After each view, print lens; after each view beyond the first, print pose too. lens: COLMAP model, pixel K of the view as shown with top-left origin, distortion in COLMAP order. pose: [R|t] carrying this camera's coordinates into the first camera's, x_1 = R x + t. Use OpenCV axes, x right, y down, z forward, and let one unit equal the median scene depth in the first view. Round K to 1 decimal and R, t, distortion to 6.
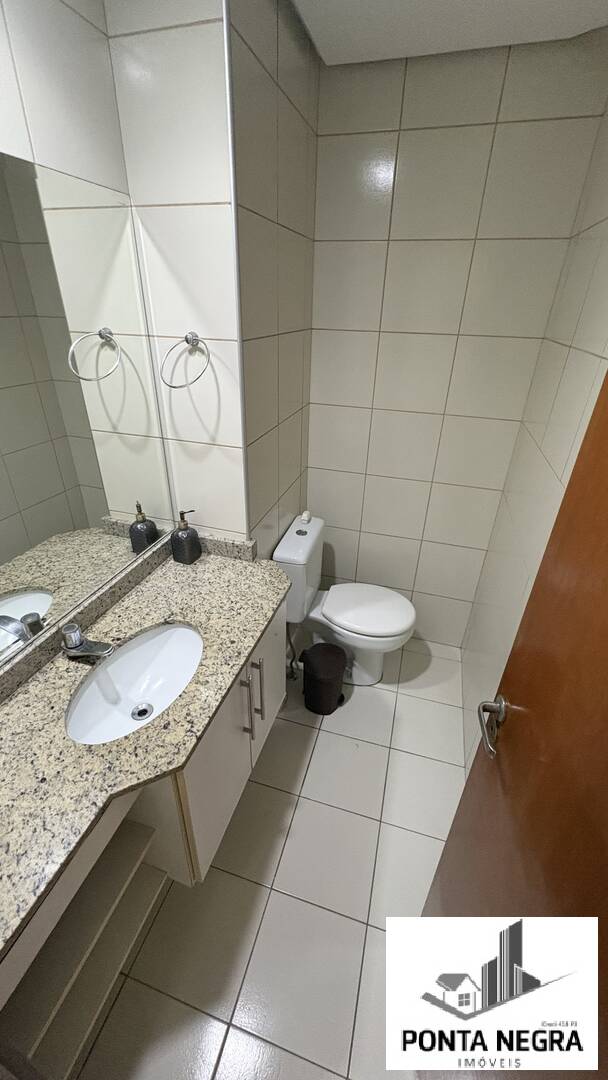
lens RADIAL K [[431.4, 0, 308.5], [0, 431.4, 539.3], [0, 0, 1]] dist [-0.000731, 0.001003]
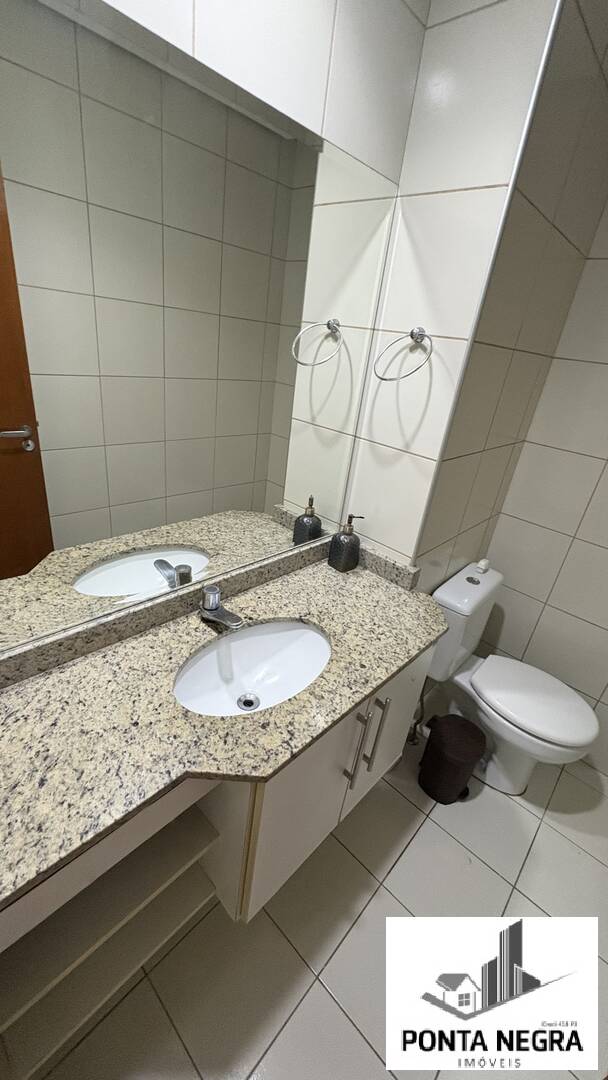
lens RADIAL K [[431.4, 0, 305.2], [0, 431.4, 545.1], [0, 0, 1]] dist [-0.000731, 0.001003]
pose [[0.891202, 0.267551, -0.366301, -0.026546], [-0.300353, 0.953203, -0.034521, 0.067416], [0.339923, 0.140785, 0.929856, 0.122904]]
